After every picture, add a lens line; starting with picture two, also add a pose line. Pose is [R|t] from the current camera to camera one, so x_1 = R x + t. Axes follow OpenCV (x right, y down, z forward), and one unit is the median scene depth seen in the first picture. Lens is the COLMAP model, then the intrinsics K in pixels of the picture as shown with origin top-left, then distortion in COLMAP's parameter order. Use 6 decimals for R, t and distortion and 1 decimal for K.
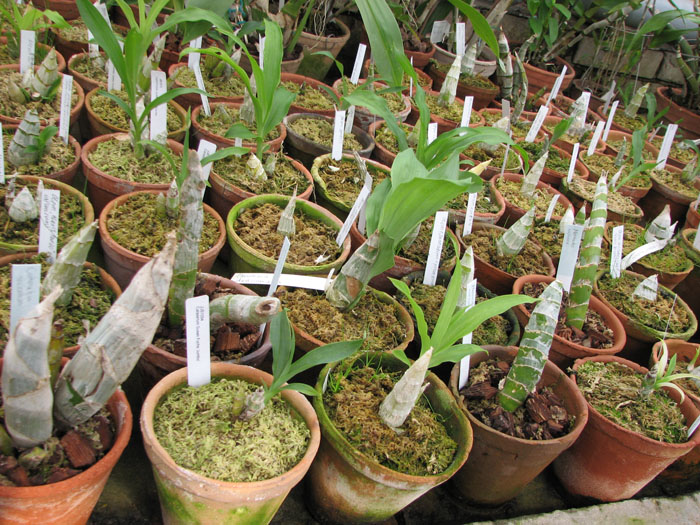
lens RADIAL K [[638.1, 0, 350.0], [0, 638.1, 262.5], [0, 0, 1]] dist [-0.120462, 0.004007]
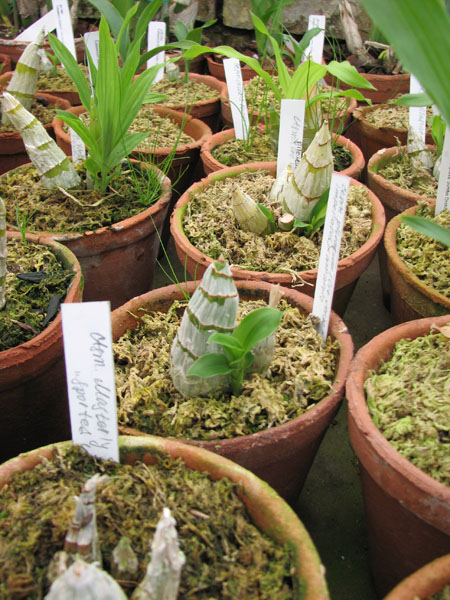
lens RADIAL K [[546.9, 0, 225.0], [0, 546.9, 300.0], [0, 0, 1]] dist [-0.120462, 0.004007]
pose [[0.747752, 0.089004, -0.657986, -0.255581], [-0.156355, 0.986711, -0.044216, -0.181744], [0.645307, 0.135942, 0.751731, 0.648027]]
